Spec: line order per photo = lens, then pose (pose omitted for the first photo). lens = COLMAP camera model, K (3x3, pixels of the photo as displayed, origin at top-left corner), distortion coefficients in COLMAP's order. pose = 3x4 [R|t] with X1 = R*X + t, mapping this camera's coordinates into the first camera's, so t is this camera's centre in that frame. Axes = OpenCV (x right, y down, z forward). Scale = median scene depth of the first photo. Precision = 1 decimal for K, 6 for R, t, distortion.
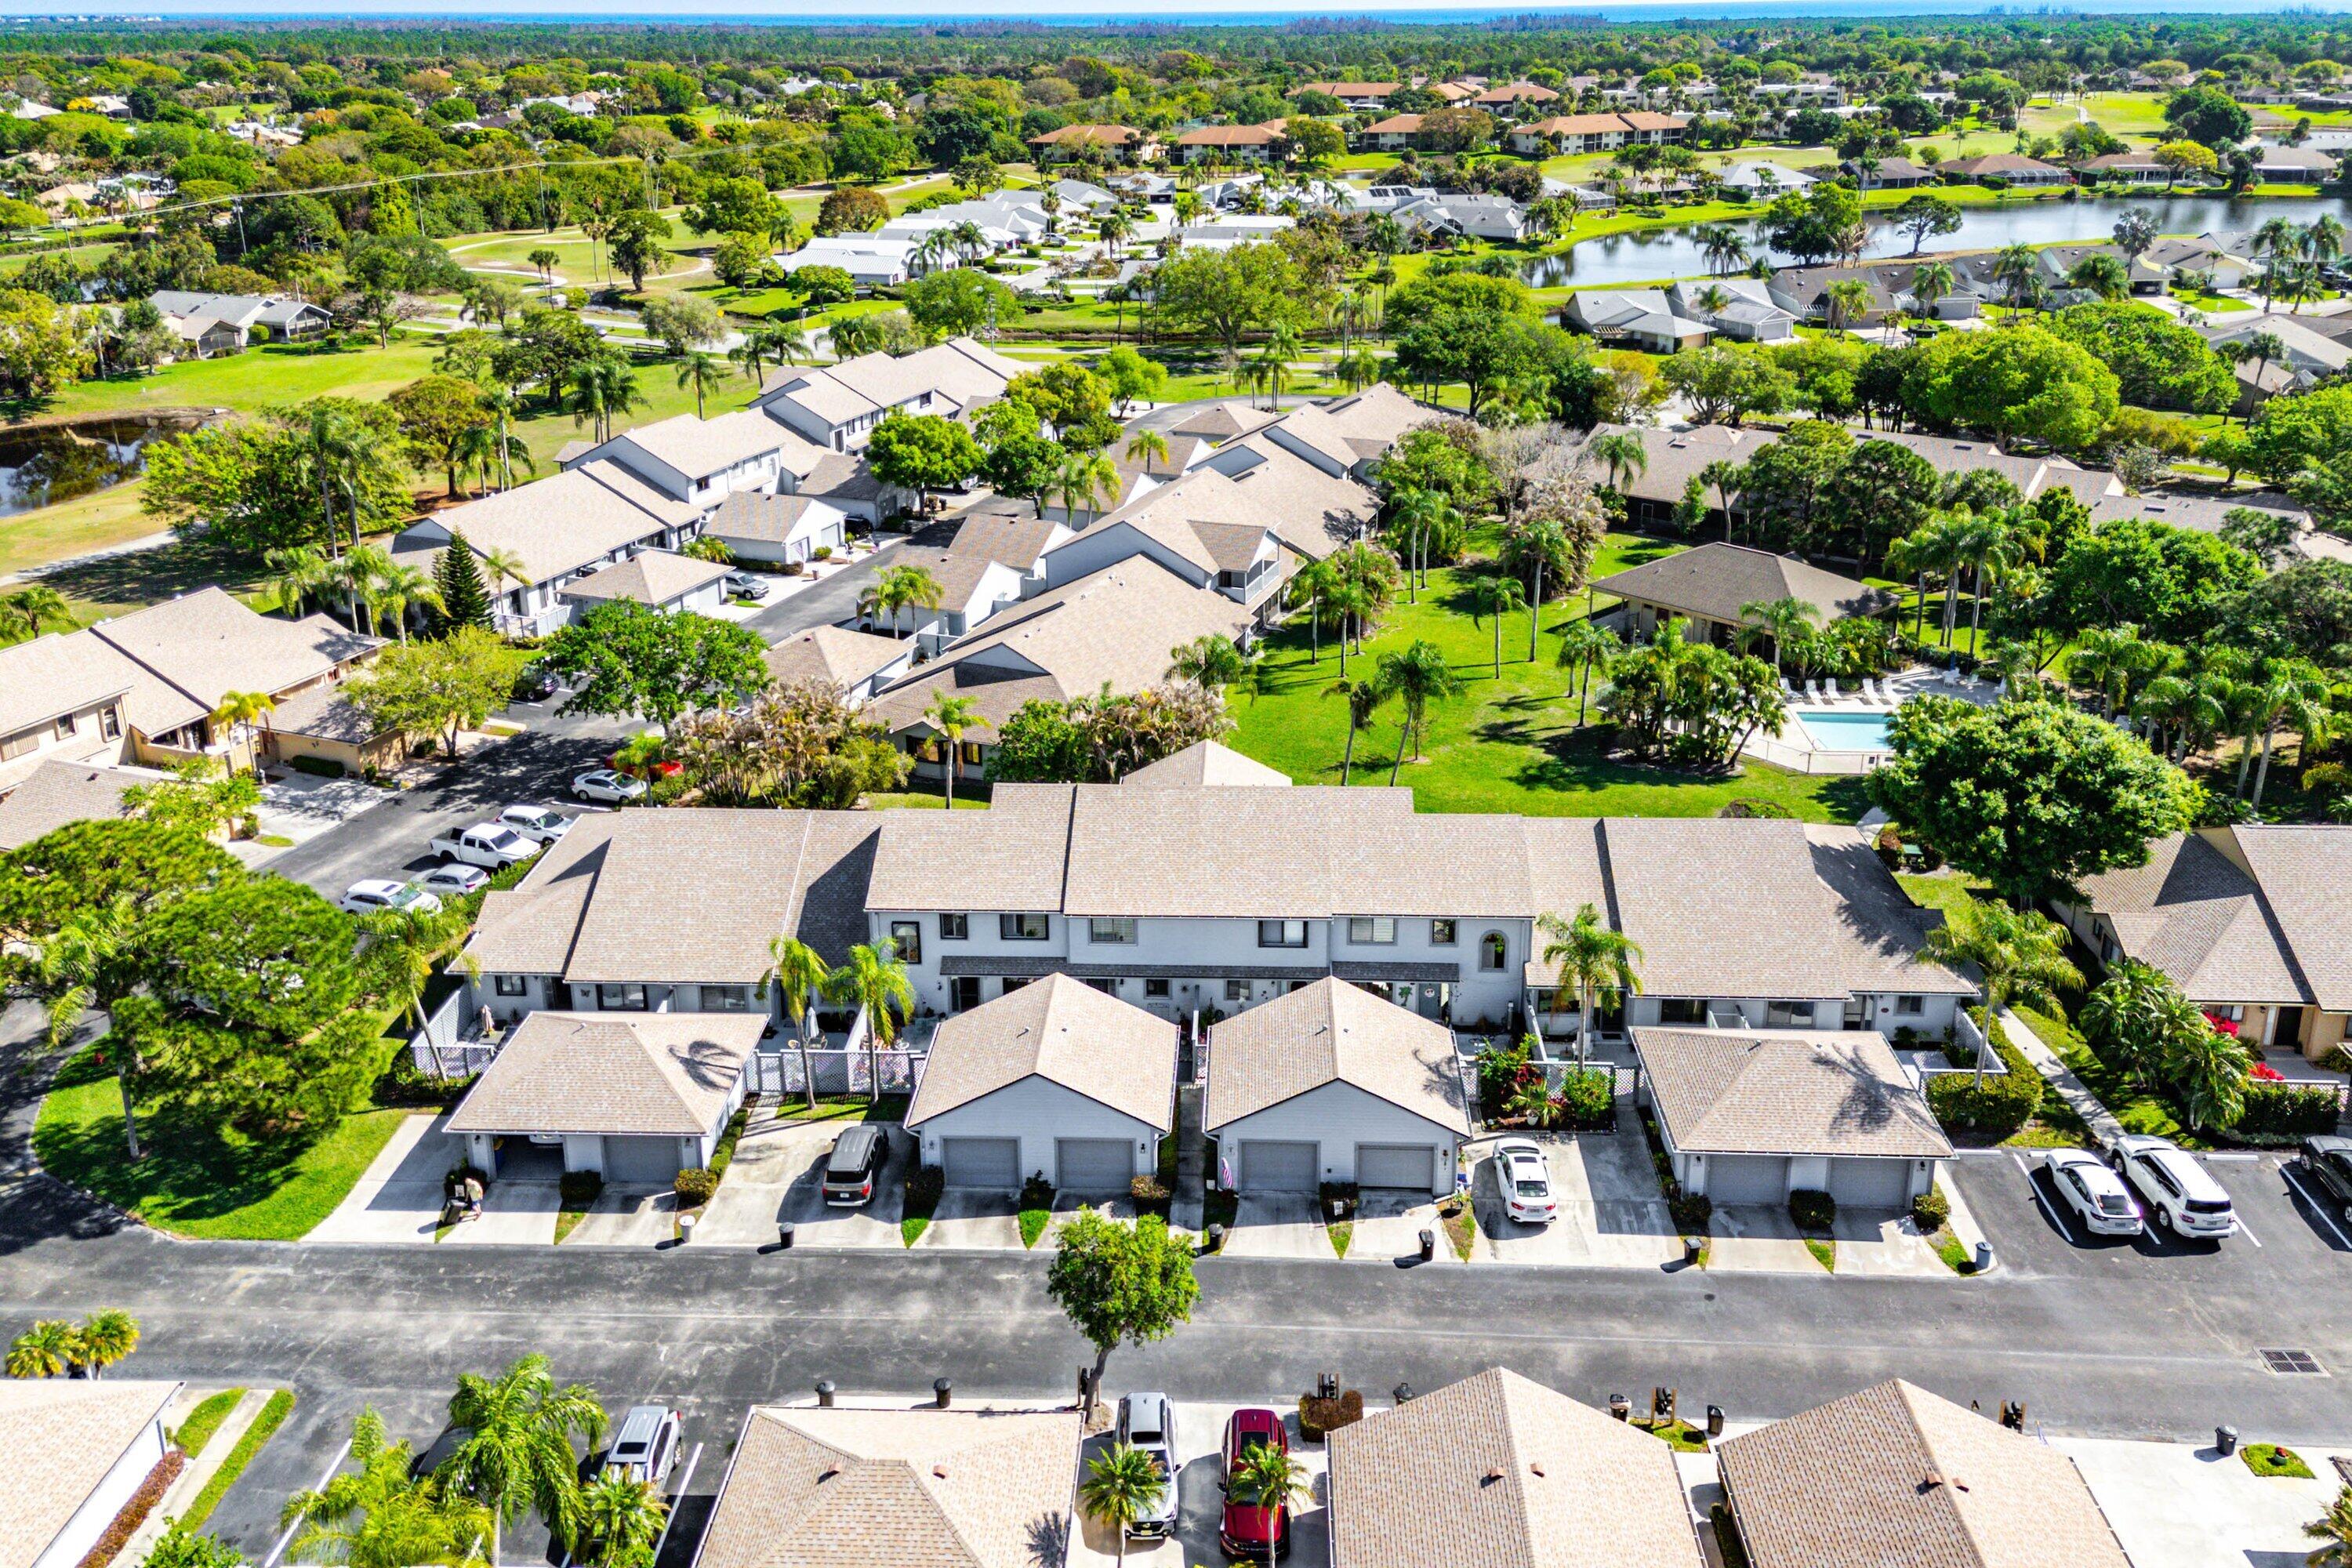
lens RADIAL K [[1819.2, 0, 1185.9], [0, 1819.2, 781.5], [0, 0, 1]] dist [0.044145, 0.001057]
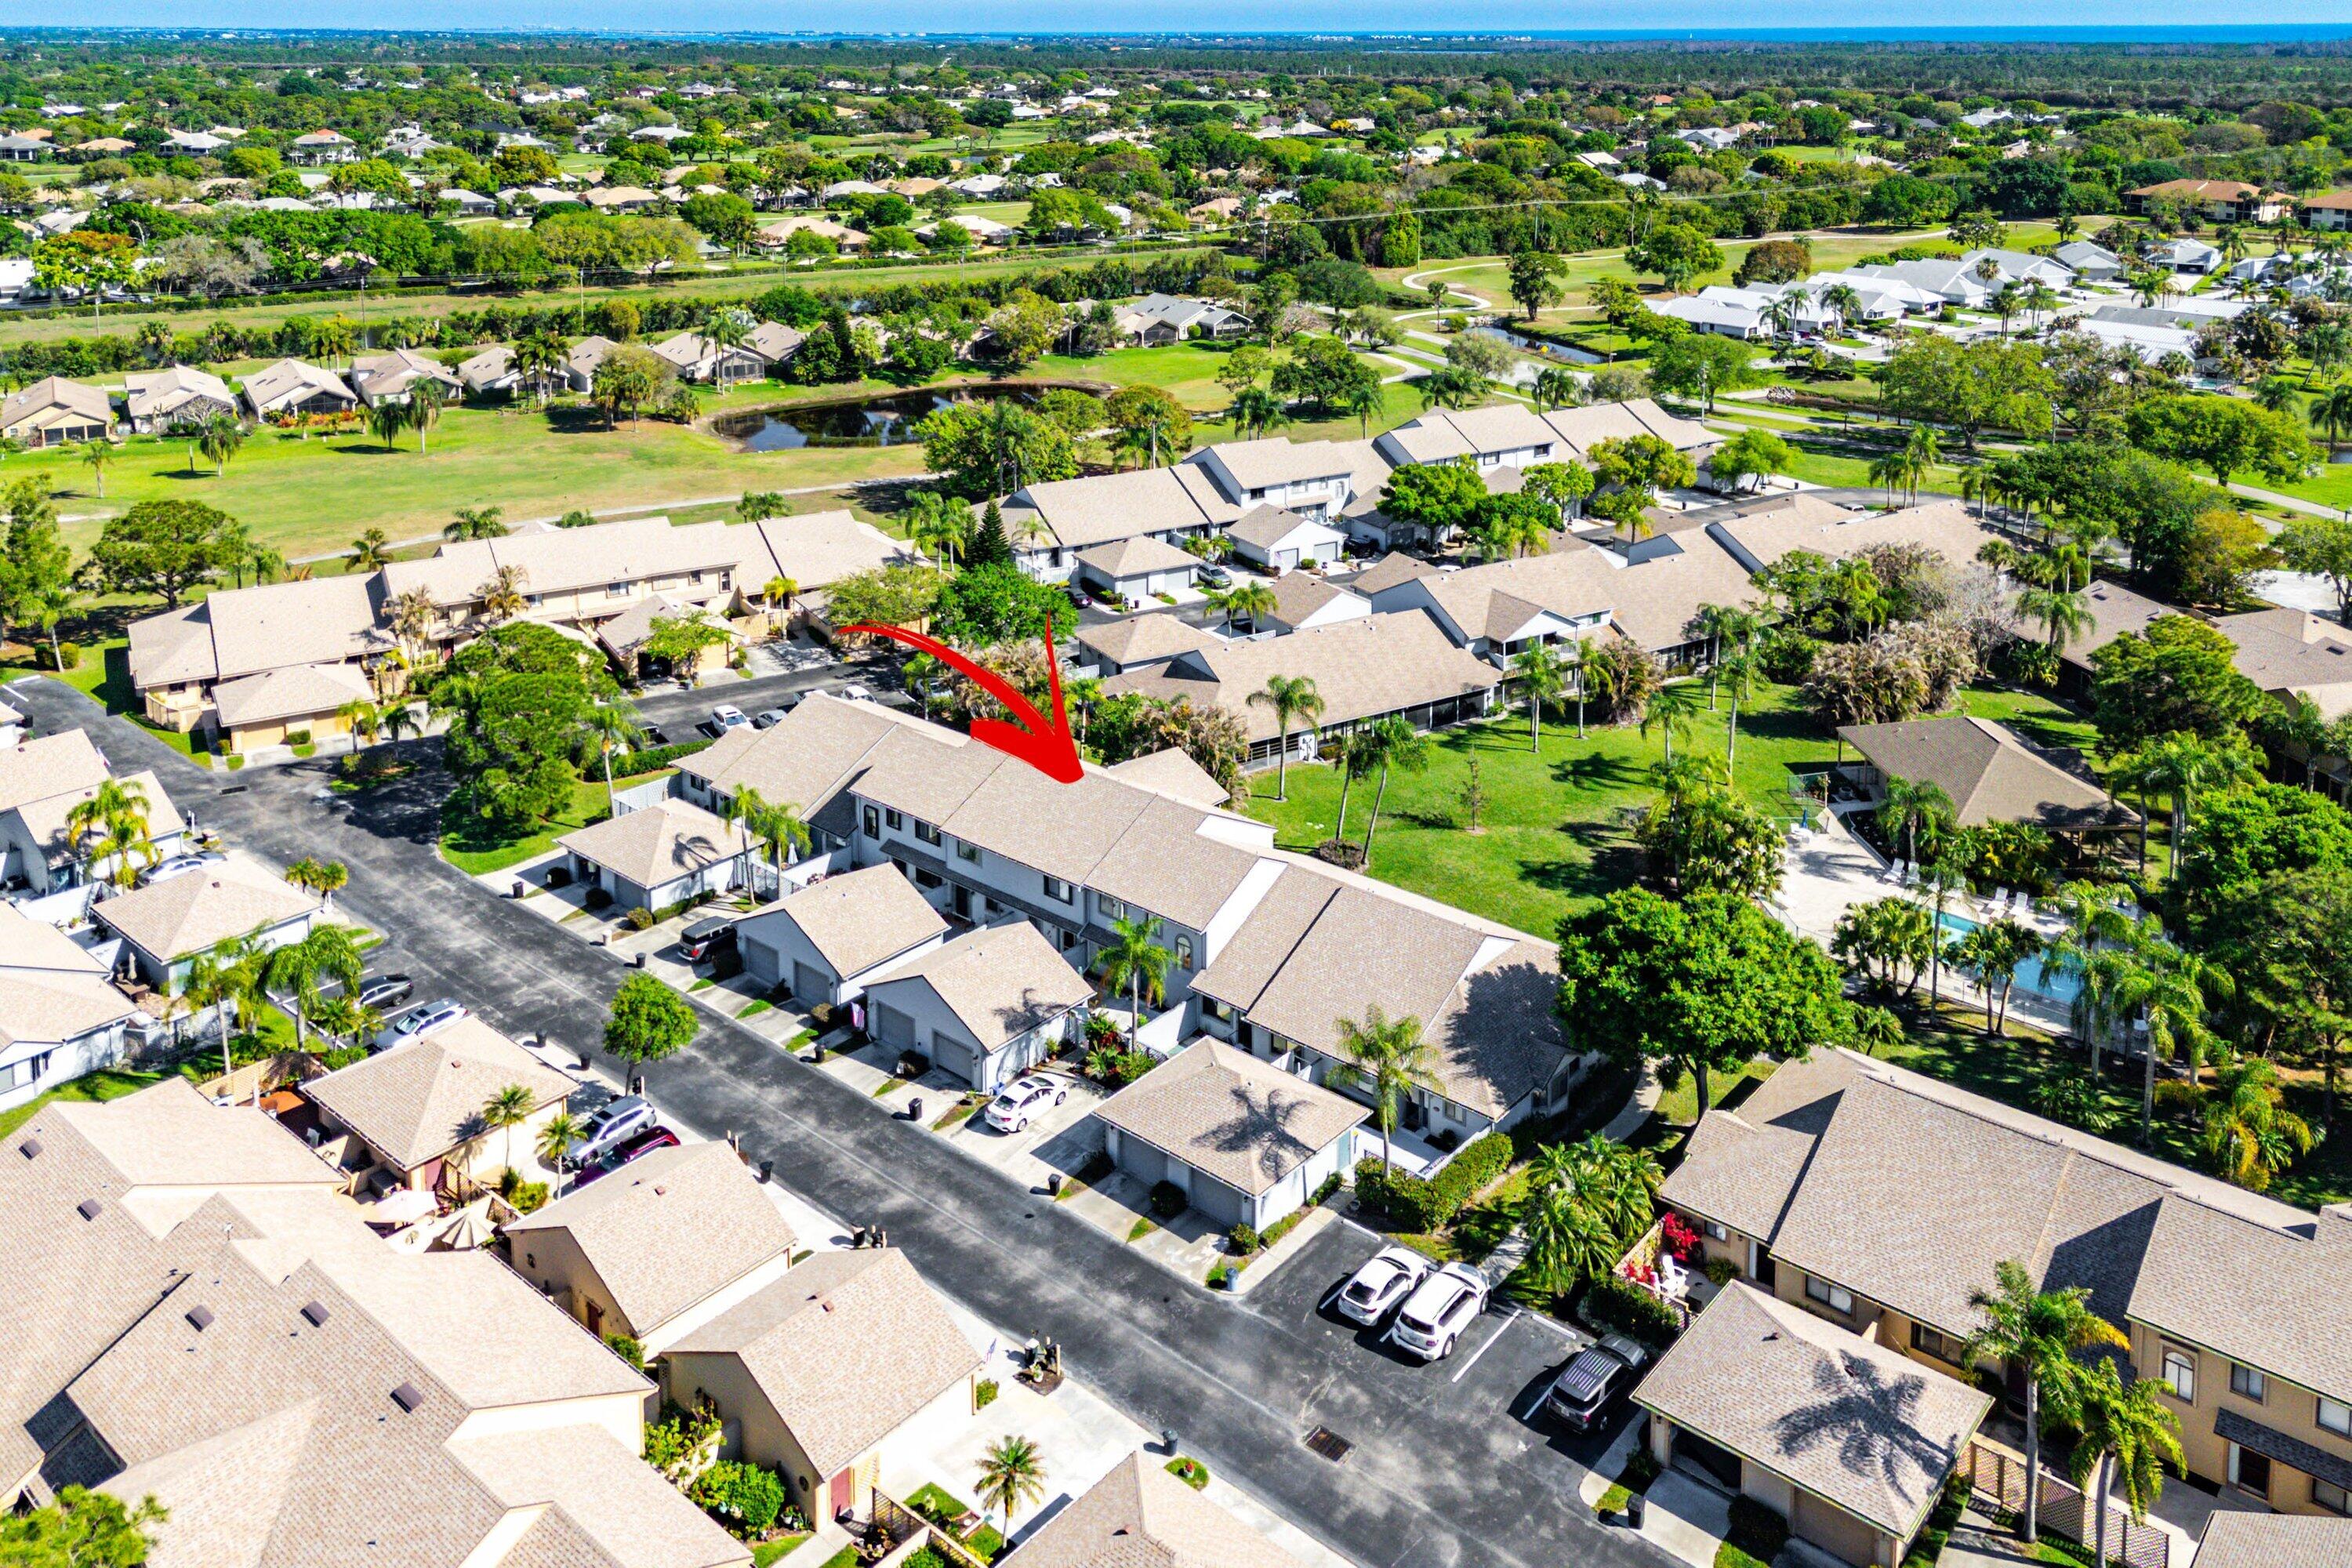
lens RADIAL K [[1846.3, 0, 1177.6], [0, 1846.3, 607.9], [0, 0, 1]] dist [0.086716, -0.107023]
pose [[0.774644, 0.194380, -0.601783, 0.647855], [-0.247087, 0.968980, -0.005075, -0.093703], [0.582129, 0.152624, 0.798644, -0.034264]]
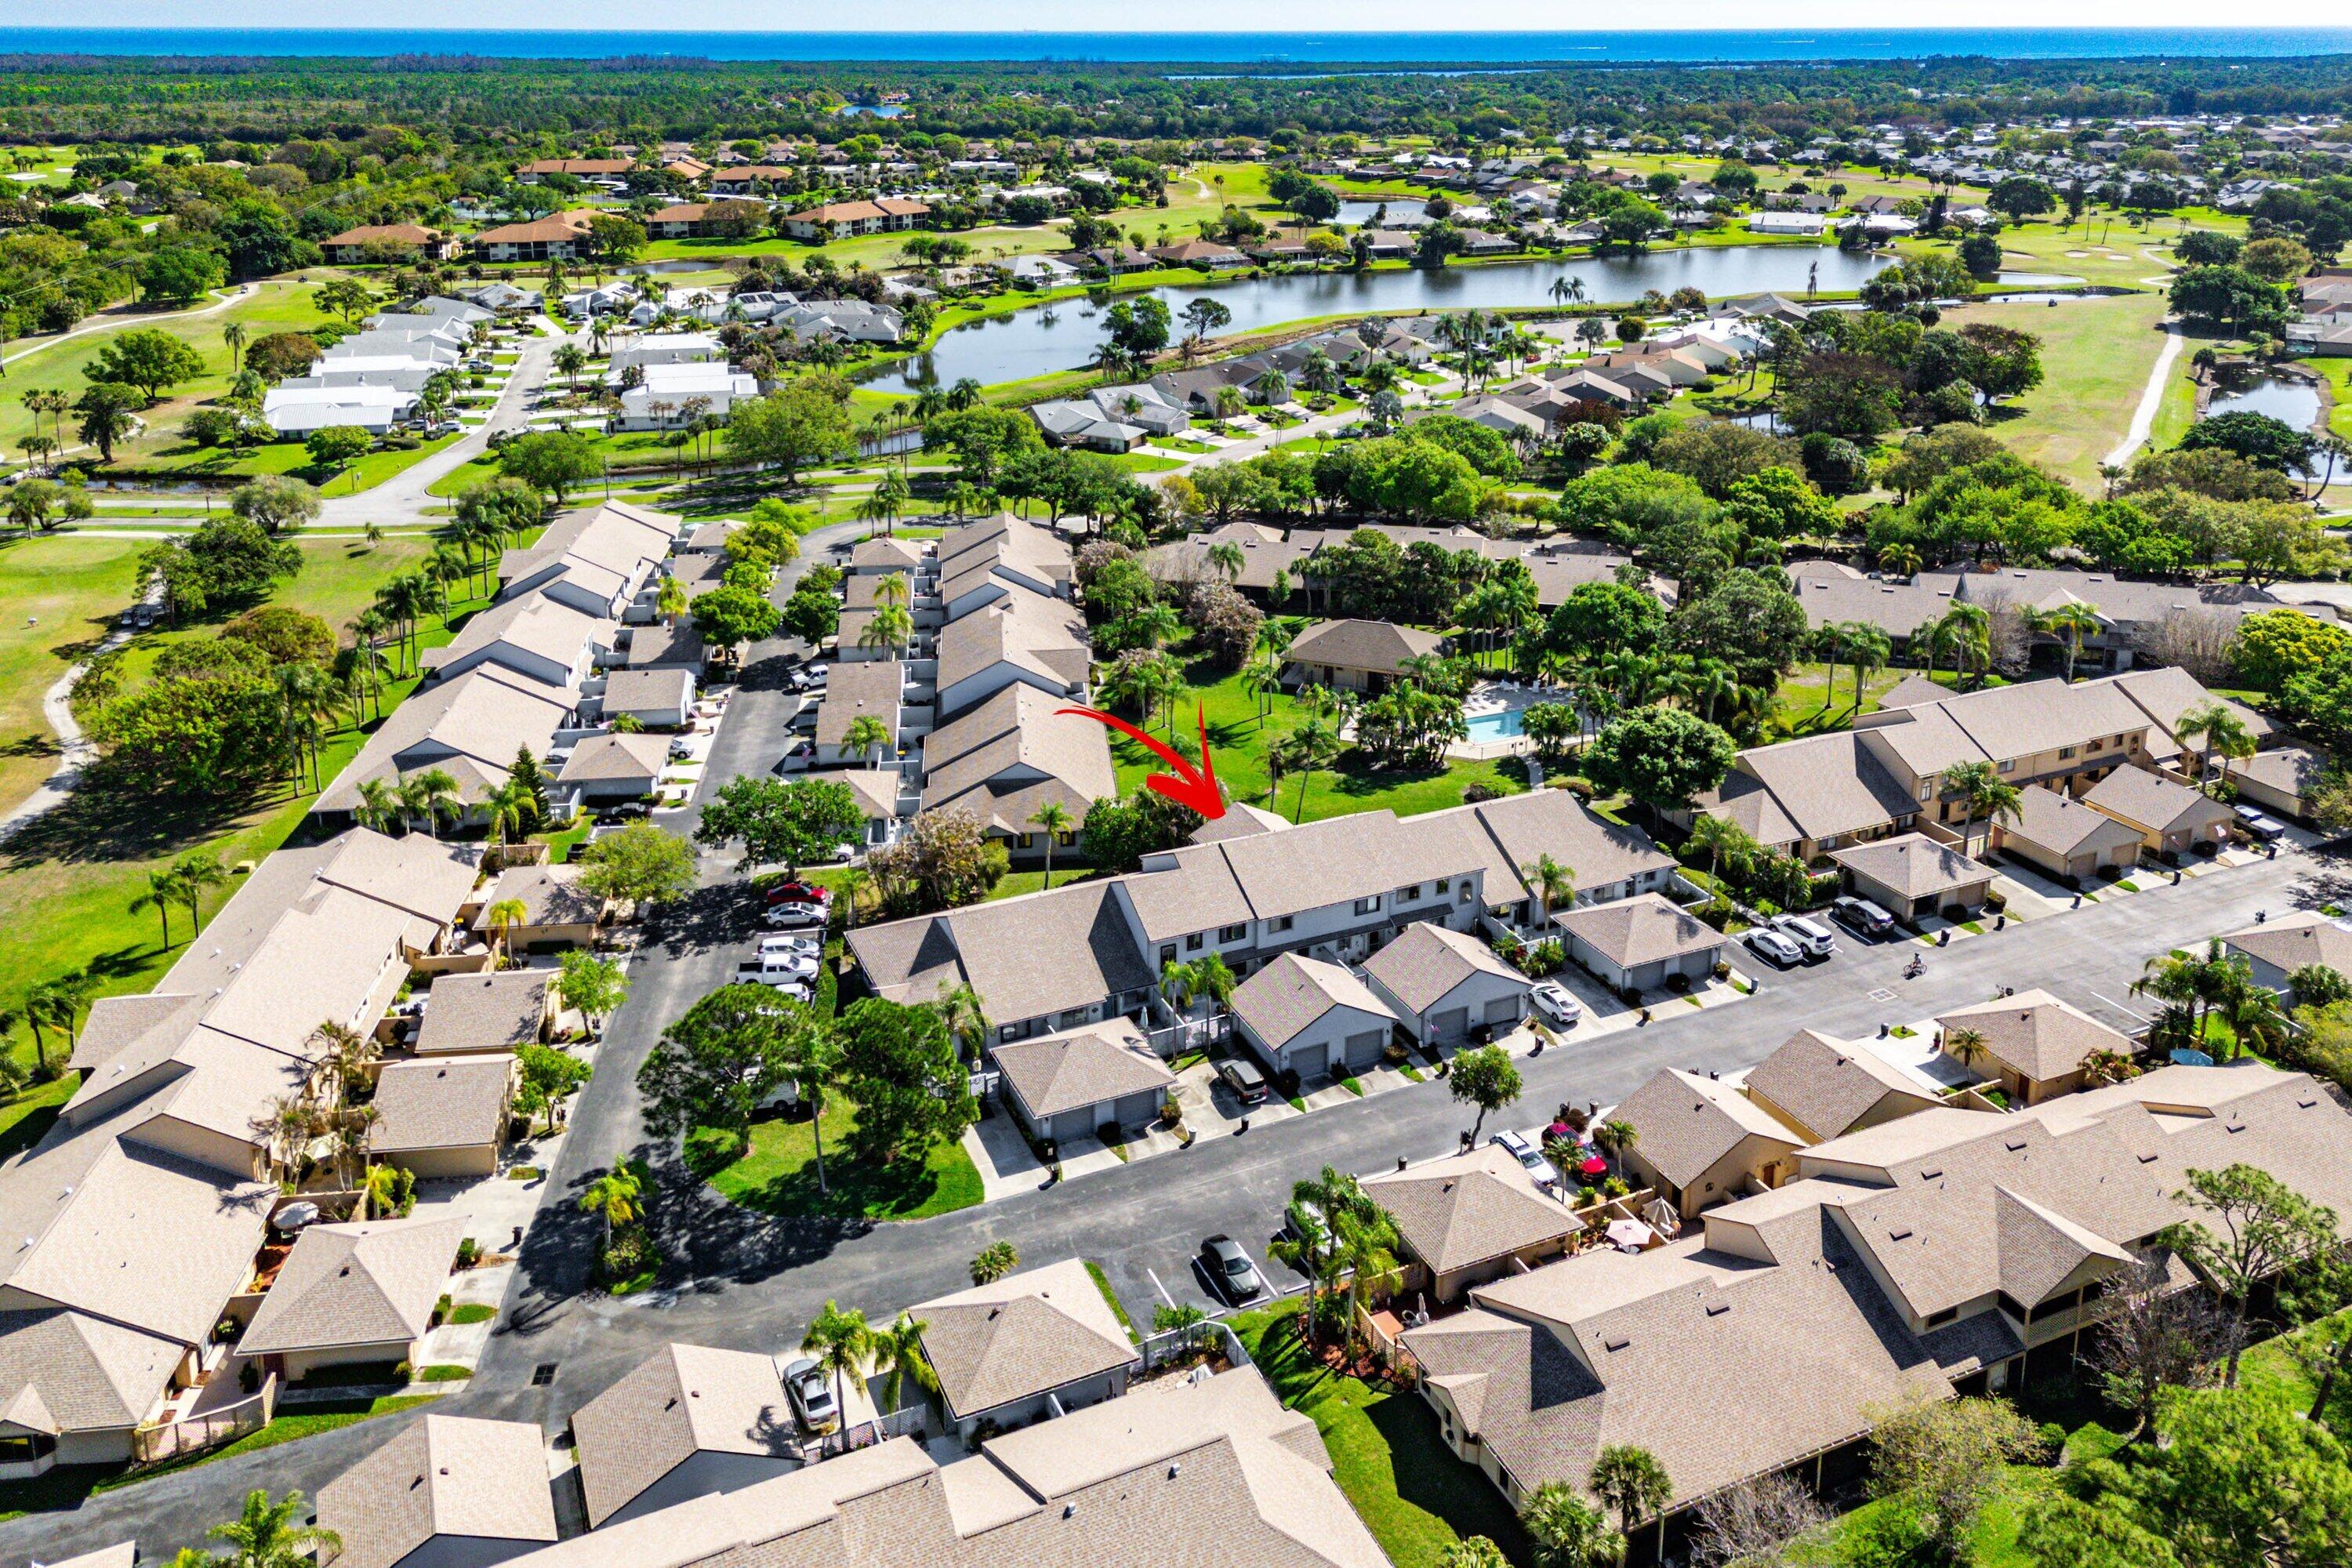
lens RADIAL K [[1810.1, 0, 1193.2], [0, 1810.1, 664.7], [0, 0, 1]] dist [0.087282, -0.112078]
pose [[0.882680, -0.143644, 0.447485, -0.615511], [0.168931, 0.985483, -0.016879, -0.105250], [-0.438565, 0.090493, 0.894132, -0.372027]]
